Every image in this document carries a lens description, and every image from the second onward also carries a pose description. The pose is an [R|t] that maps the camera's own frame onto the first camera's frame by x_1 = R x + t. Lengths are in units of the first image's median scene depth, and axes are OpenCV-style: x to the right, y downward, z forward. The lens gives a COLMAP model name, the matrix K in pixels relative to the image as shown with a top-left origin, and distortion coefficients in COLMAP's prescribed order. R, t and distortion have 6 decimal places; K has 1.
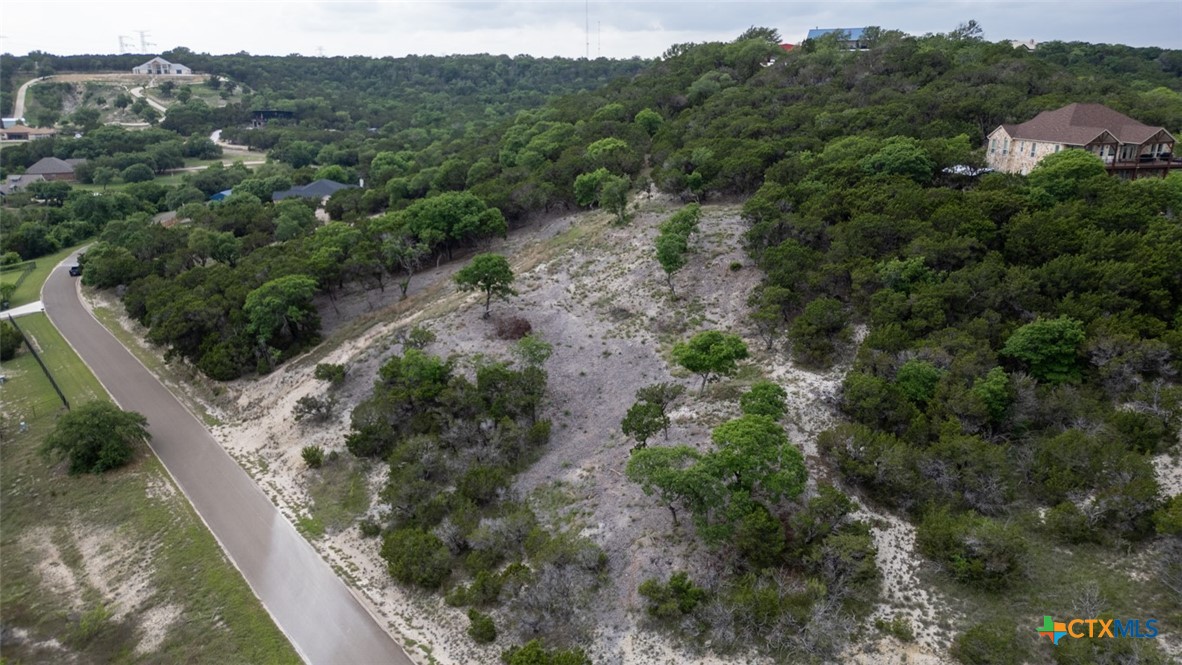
lens RADIAL K [[822.1, 0, 588.8], [0, 822.1, 329.4], [0, 0, 1]] dist [0.082830, -0.077599]
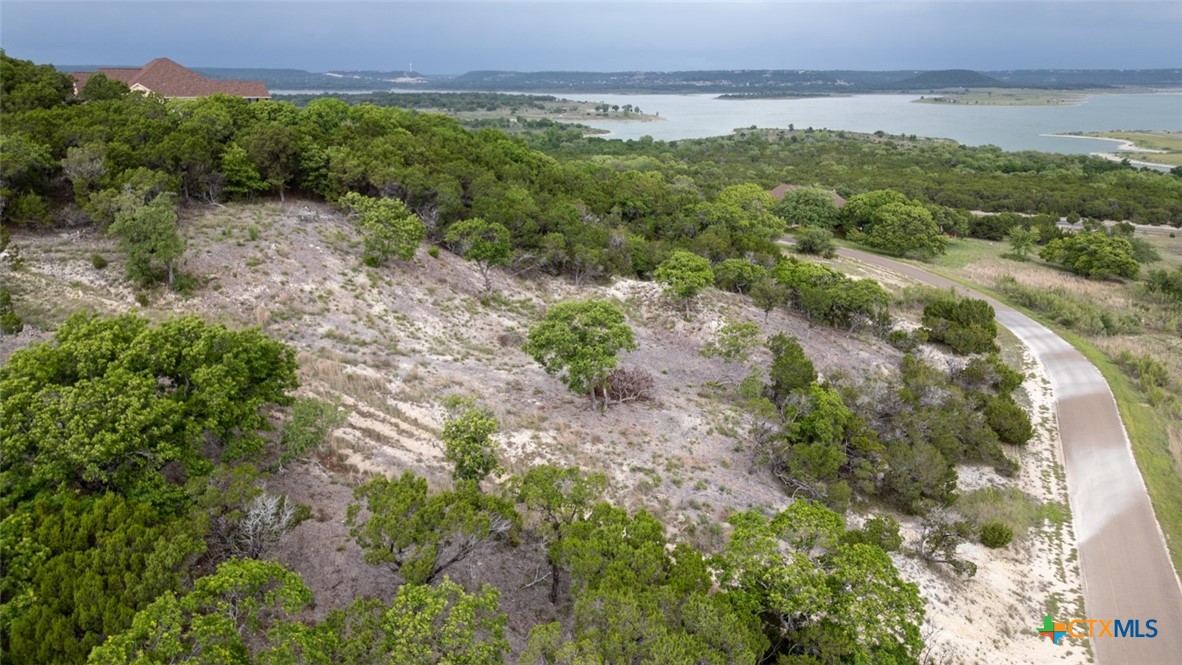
lens RADIAL K [[822.1, 0, 588.8], [0, 822.1, 329.4], [0, 0, 1]] dist [0.082830, -0.077599]
pose [[-0.417862, -0.262772, 0.869679, -0.755575], [0.261223, 0.882084, 0.392033, -0.361522], [-0.870146, 0.390996, -0.299947, 1.445420]]
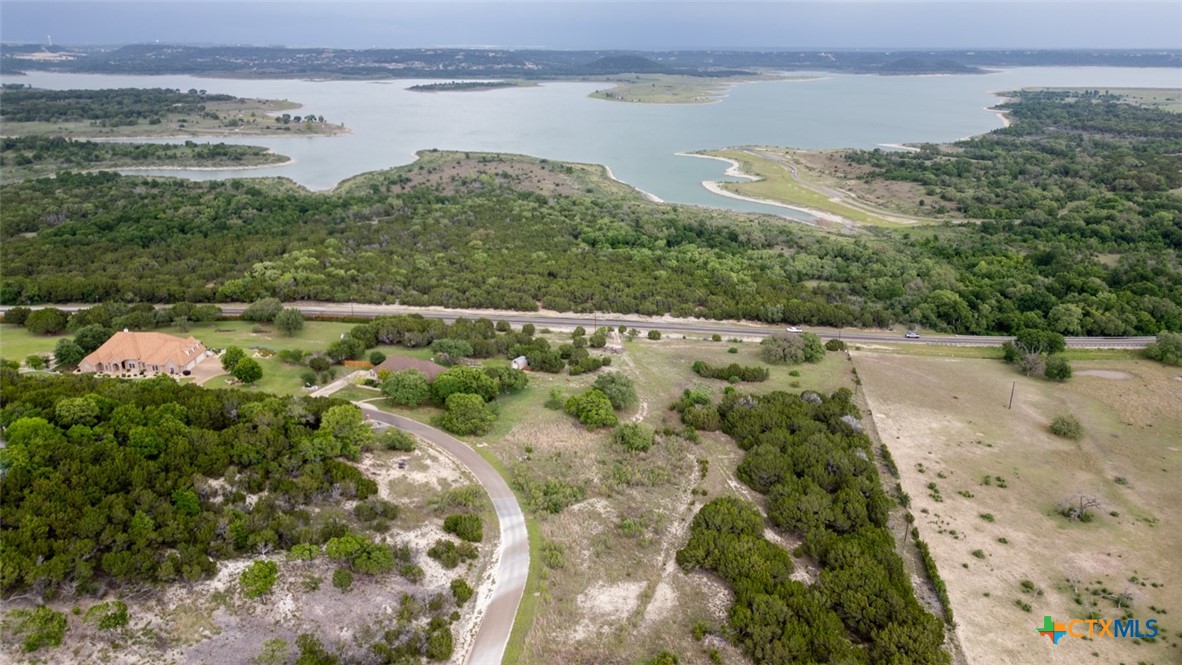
lens RADIAL K [[822.1, 0, 588.8], [0, 822.1, 329.4], [0, 0, 1]] dist [0.082830, -0.077599]
pose [[-0.697868, -0.235410, 0.676434, -1.403553], [0.201620, 0.841679, 0.500926, -1.148884], [-0.687263, 0.485962, -0.539917, 1.203772]]
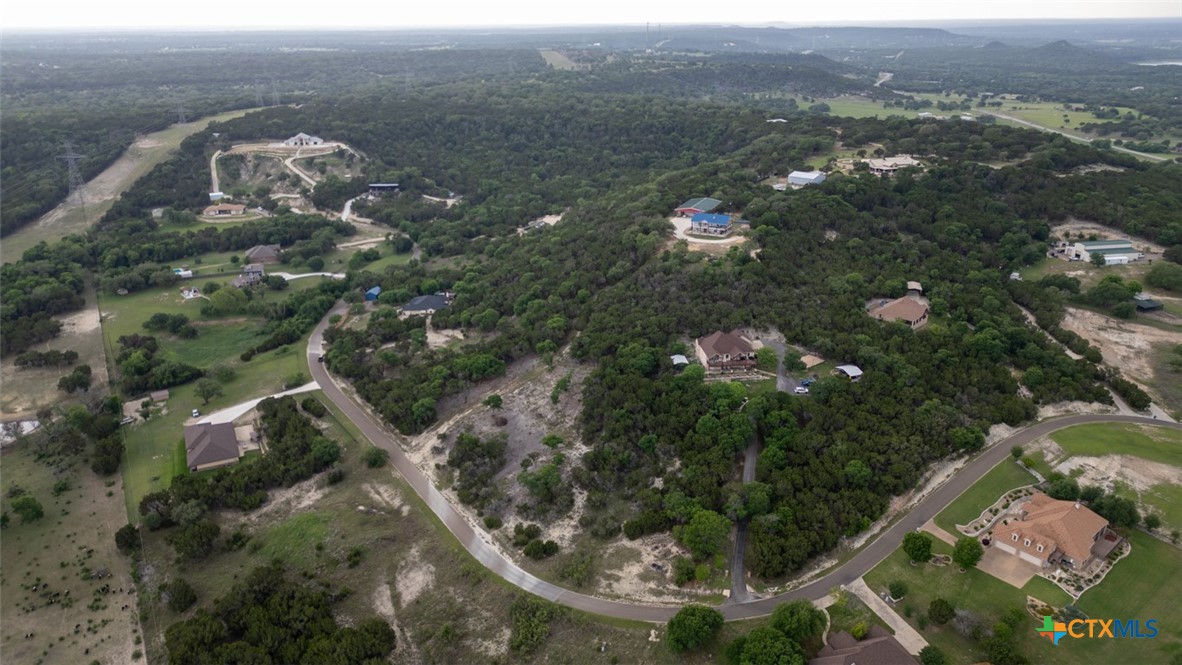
lens RADIAL K [[822.1, 0, 588.8], [0, 822.1, 329.4], [0, 0, 1]] dist [0.082830, -0.077599]
pose [[0.996228, 0.025817, -0.082840, 0.558875], [-0.020152, 0.997447, 0.068507, -0.658731], [0.084397, -0.066579, 0.994205, -2.309082]]
